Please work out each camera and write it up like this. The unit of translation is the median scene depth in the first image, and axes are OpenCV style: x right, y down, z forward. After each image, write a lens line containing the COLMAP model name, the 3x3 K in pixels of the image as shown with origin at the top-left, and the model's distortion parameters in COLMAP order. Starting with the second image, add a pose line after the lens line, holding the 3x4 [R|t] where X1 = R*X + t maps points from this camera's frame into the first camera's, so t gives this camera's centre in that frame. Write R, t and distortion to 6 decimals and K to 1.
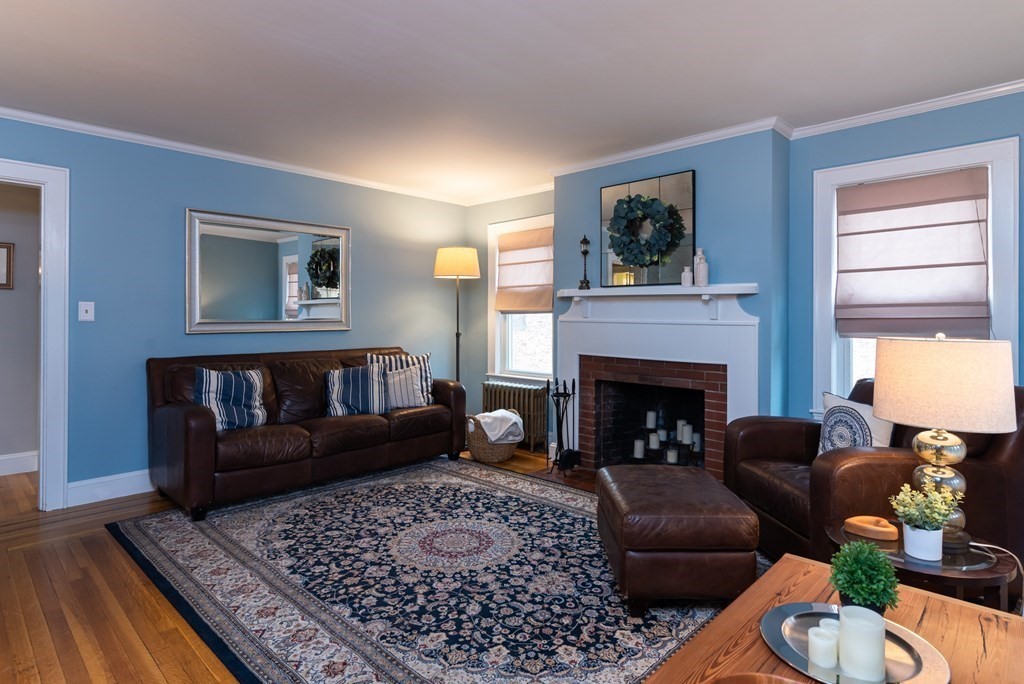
lens RADIAL K [[534.8, 0, 500.0], [0, 534.8, 315.9], [0, 0, 1]] dist [0.017612, -0.000116]
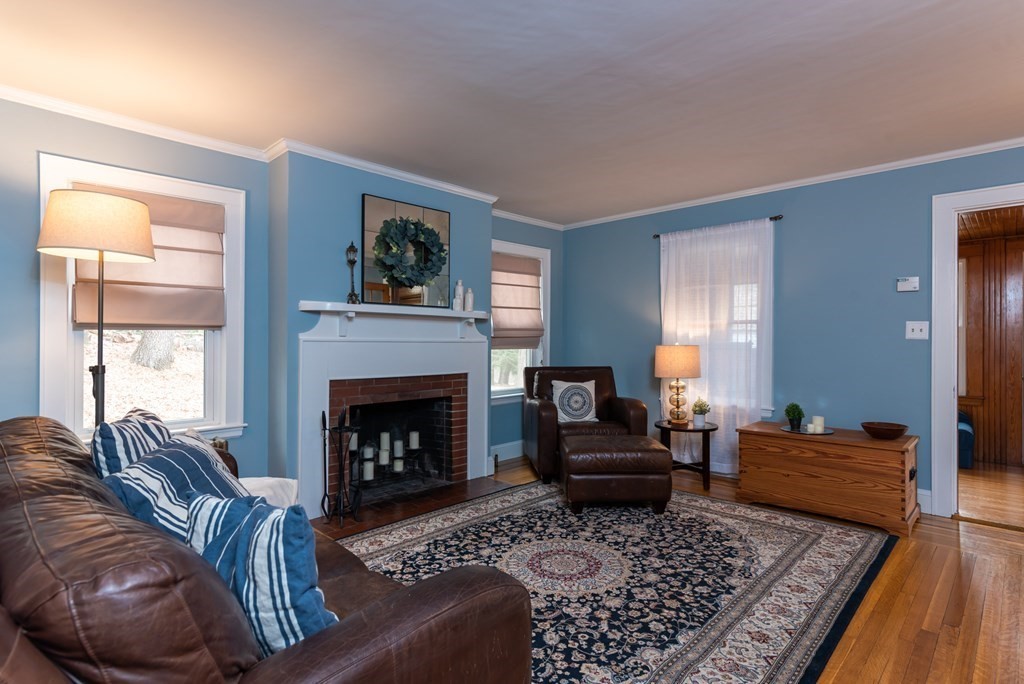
lens RADIAL K [[534.8, 0, 514.2], [0, 534.8, 341.6], [0, 0, 1]] dist [0.017612, -0.000116]
pose [[-0.009211, -0.008344, 0.999923, -1.176091], [-0.004522, 0.999955, 0.008303, 0.006022], [-0.999947, -0.004446, -0.009248, 1.219740]]
